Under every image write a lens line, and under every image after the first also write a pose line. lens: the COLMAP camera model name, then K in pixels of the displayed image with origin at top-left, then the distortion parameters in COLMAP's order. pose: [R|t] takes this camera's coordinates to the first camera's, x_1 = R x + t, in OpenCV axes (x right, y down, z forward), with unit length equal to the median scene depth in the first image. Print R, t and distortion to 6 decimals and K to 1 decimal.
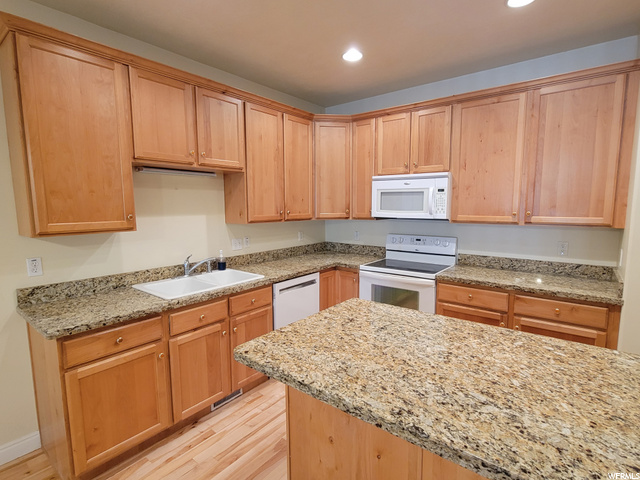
lens RADIAL K [[336.5, 0, 320.0], [0, 336.5, 240.0], [0, 0, 1]] dist [-0.004777, -0.001430]
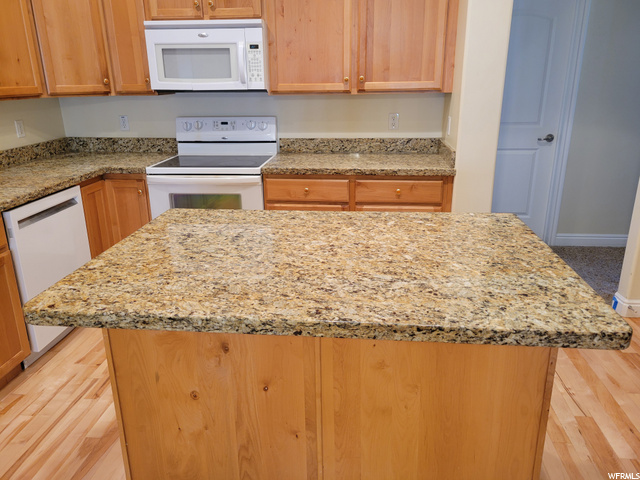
lens RADIAL K [[495.2, 0, 320.0], [0, 495.2, 240.0], [0, 0, 1]] dist [0.029893, 0.001872]
pose [[0.841007, -0.175967, 0.511609, -0.152344], [0.069253, 0.972863, 0.220774, 0.030067], [-0.536574, -0.150242, 0.830371, 0.002430]]
